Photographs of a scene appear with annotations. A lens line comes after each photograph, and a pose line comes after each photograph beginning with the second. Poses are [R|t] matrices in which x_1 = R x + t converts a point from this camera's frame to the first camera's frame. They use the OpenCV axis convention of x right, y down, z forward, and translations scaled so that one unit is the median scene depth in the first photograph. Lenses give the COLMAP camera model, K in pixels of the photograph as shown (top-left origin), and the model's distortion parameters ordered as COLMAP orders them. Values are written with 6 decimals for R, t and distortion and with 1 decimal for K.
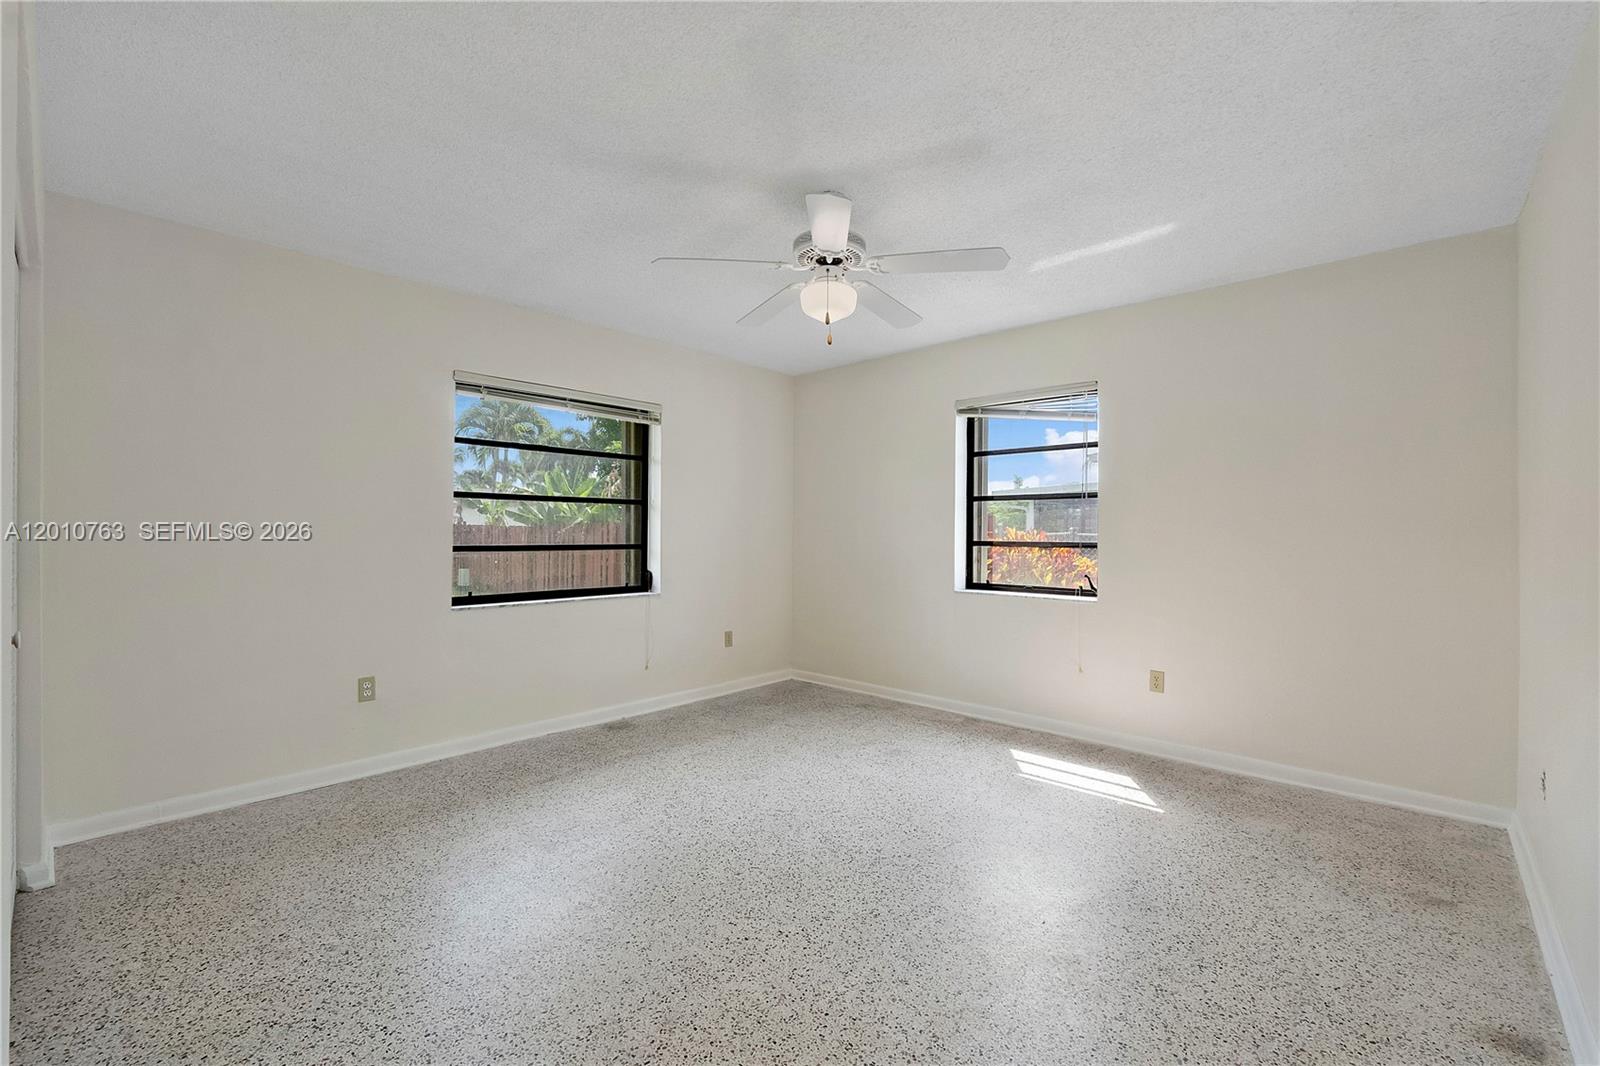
lens RADIAL K [[683.5, 0, 799.7], [0, 683.5, 529.7], [0, 0, 1]] dist [-0.007347, -0.000216]
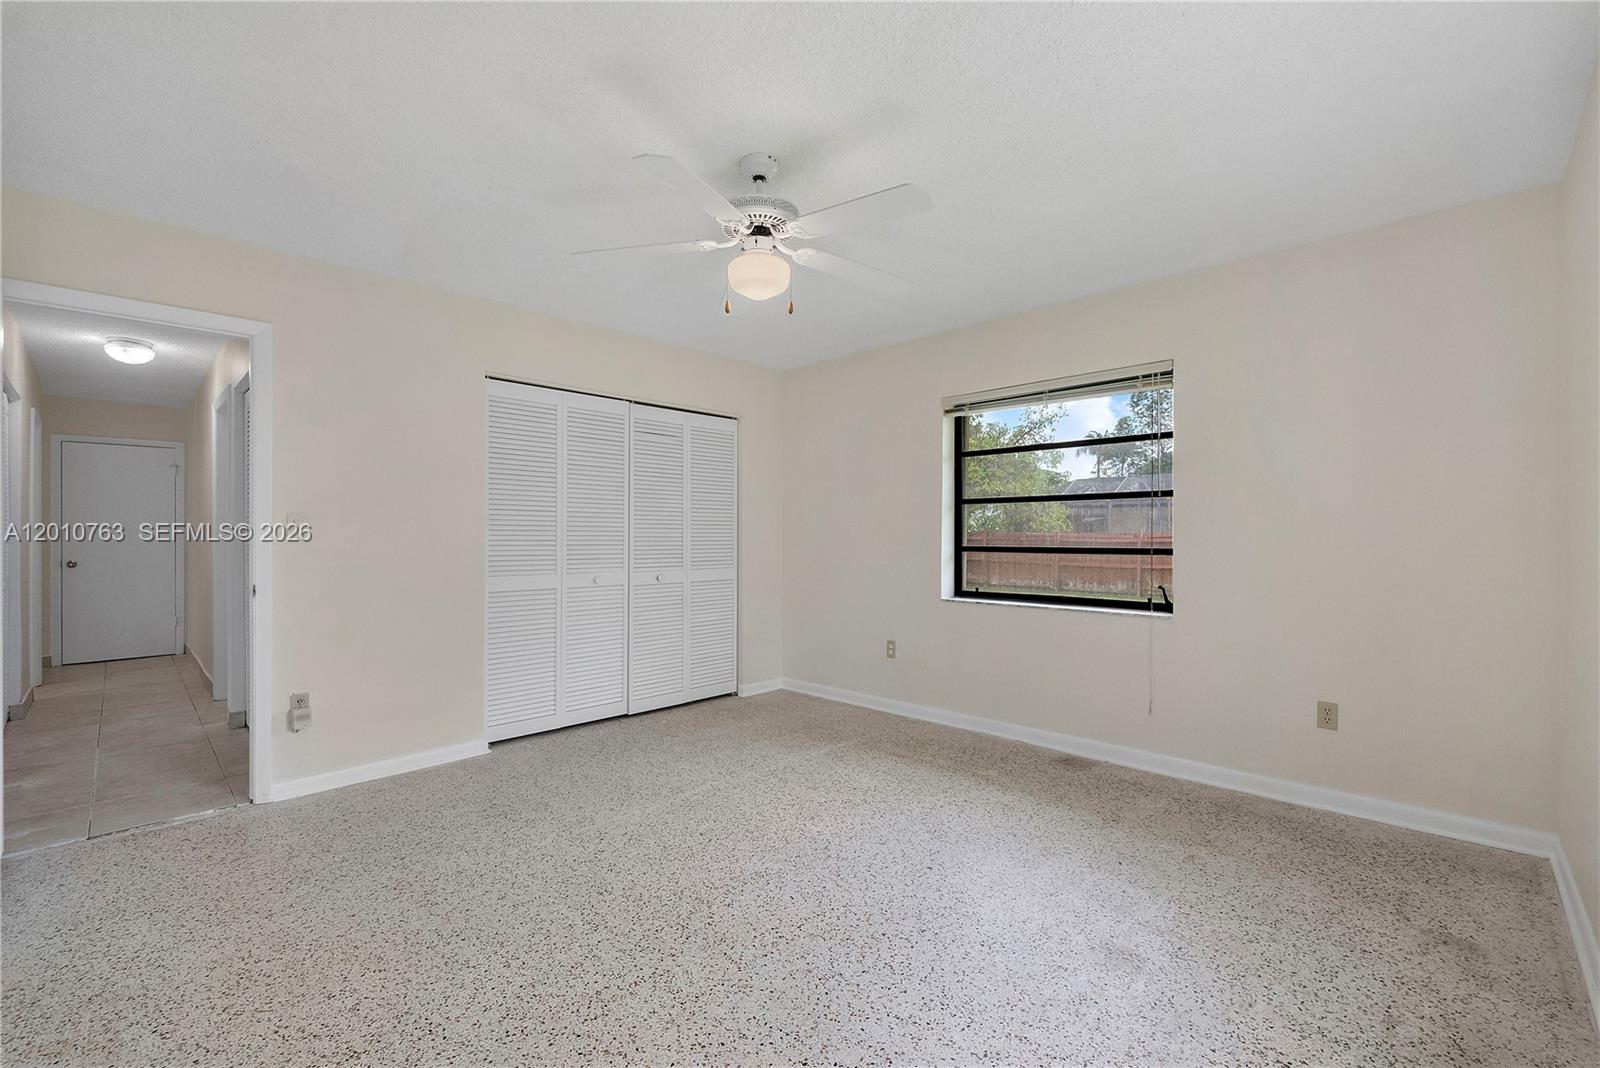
lens RADIAL K [[683.5, 0, 797.7], [0, 683.5, 525.9], [0, 0, 1]] dist [-0.007347, -0.000216]
pose [[-0.041702, -0.020187, -0.998926, 0.706092], [0.002982, 0.999789, -0.020328, 0.012704], [0.999126, -0.003826, -0.041633, 0.820229]]
